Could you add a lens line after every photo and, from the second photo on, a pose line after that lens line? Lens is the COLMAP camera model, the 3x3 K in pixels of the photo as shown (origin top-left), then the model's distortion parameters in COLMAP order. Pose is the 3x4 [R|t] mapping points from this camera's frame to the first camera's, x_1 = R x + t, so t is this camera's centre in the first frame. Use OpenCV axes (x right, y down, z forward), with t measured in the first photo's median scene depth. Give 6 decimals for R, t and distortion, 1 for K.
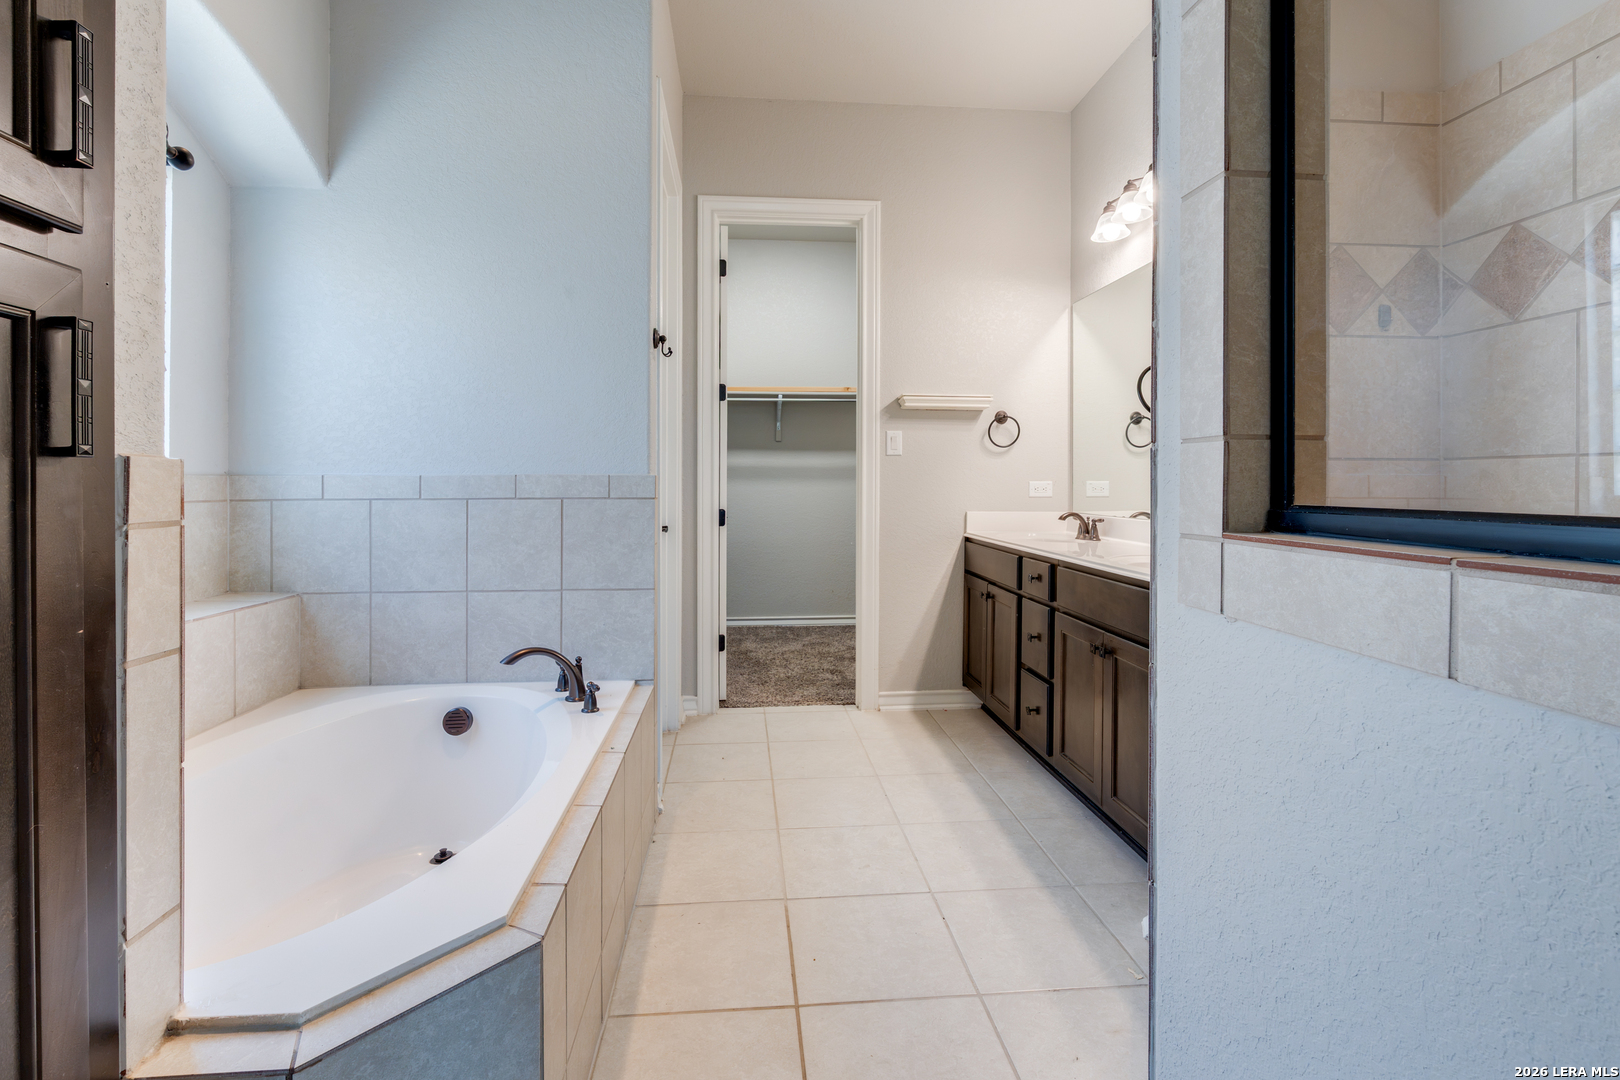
lens RADIAL K [[720.6, 0, 812.2], [0, 720.6, 486.4], [0, 0, 1]] dist [-0.004430, -0.000236]
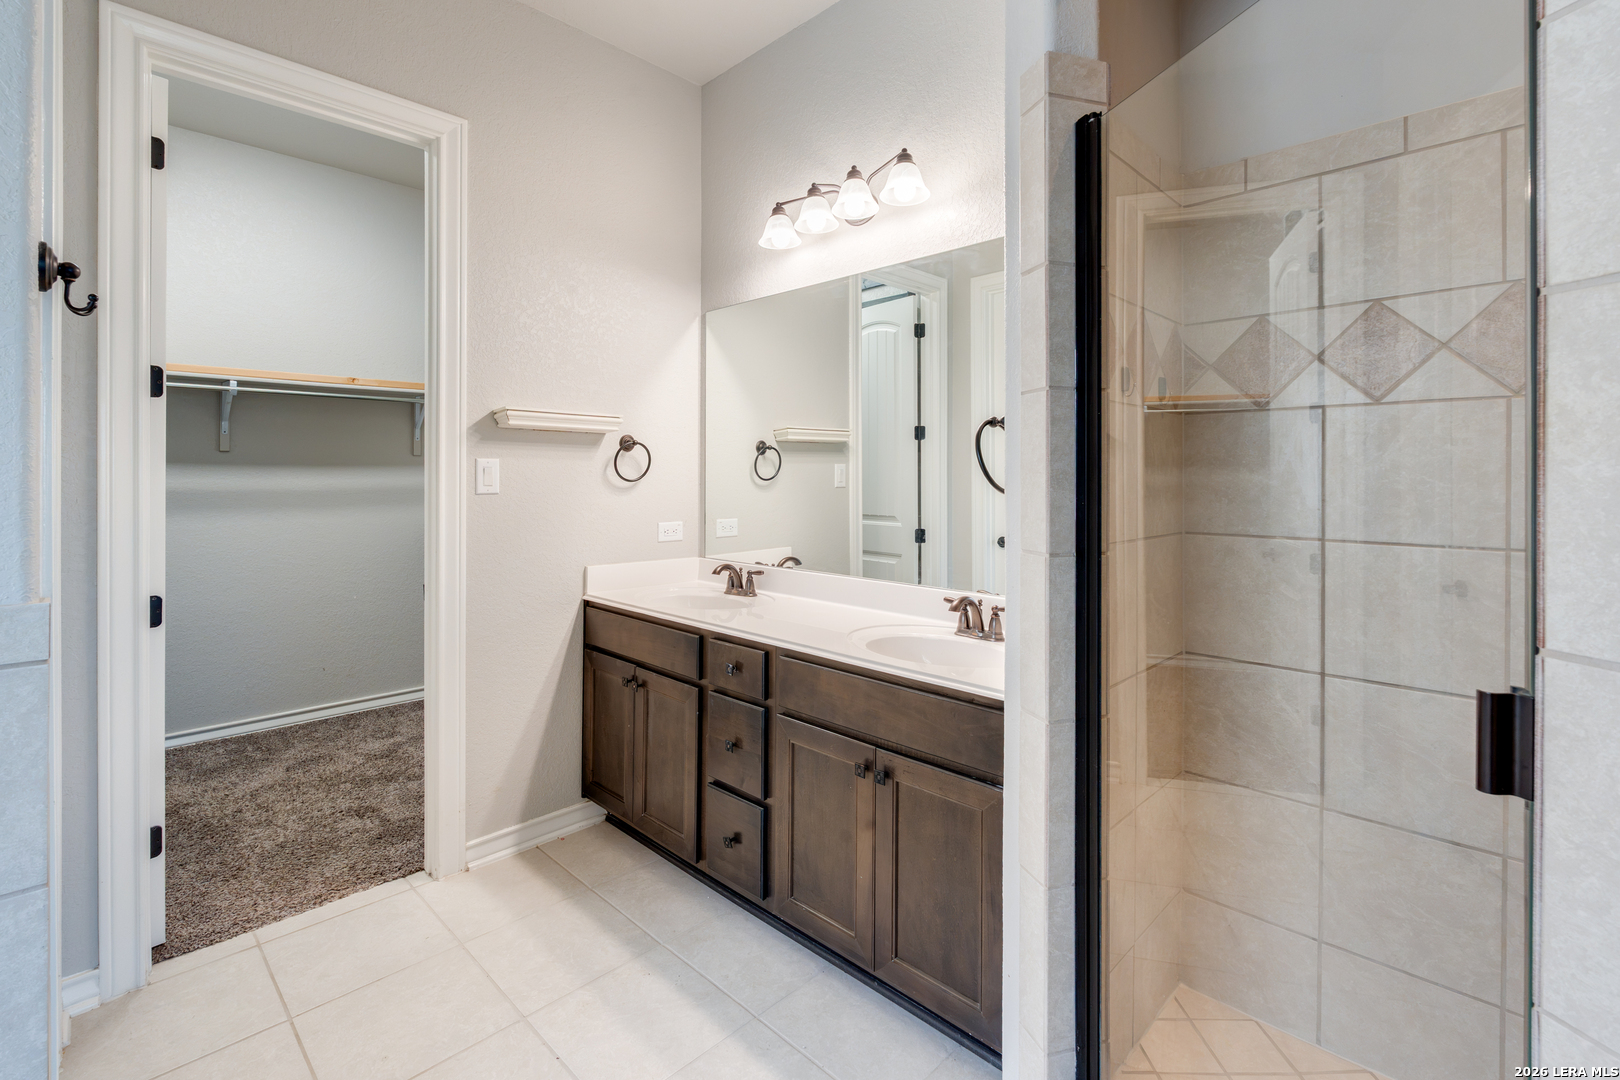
lens RADIAL K [[720.6, 0, 792.9], [0, 720.6, 478.1], [0, 0, 1]] dist [-0.004430, -0.000236]
pose [[0.768712, -0.000331, 0.639595, -0.103620], [0.001570, 0.999998, -0.001369, -0.056895], [-0.639593, 0.002057, 0.768711, 0.280904]]
